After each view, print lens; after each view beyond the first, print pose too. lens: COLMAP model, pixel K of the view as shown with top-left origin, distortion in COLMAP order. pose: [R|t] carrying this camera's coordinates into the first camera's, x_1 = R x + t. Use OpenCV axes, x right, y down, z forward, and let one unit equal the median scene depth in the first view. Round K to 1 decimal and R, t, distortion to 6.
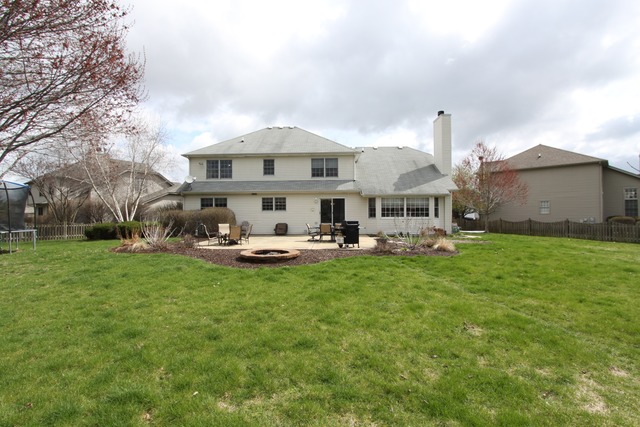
lens RADIAL K [[294.4, 0, 323.3], [0, 294.4, 212.4], [0, 0, 1]] dist [-0.005597, -0.000287]
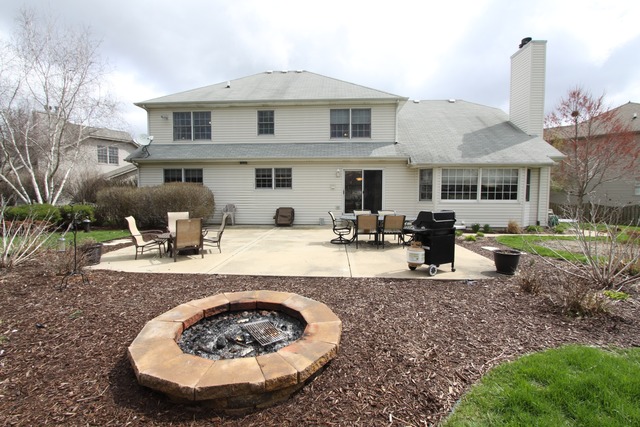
lens RADIAL K [[294.4, 0, 318.7], [0, 294.4, 209.1], [0, 0, 1]] dist [-0.005597, -0.000287]
pose [[0.999409, 0.008051, -0.033413, -0.044506], [-0.005978, 0.998077, 0.061693, -0.001029], [0.033845, -0.061457, 0.997536, 0.343925]]
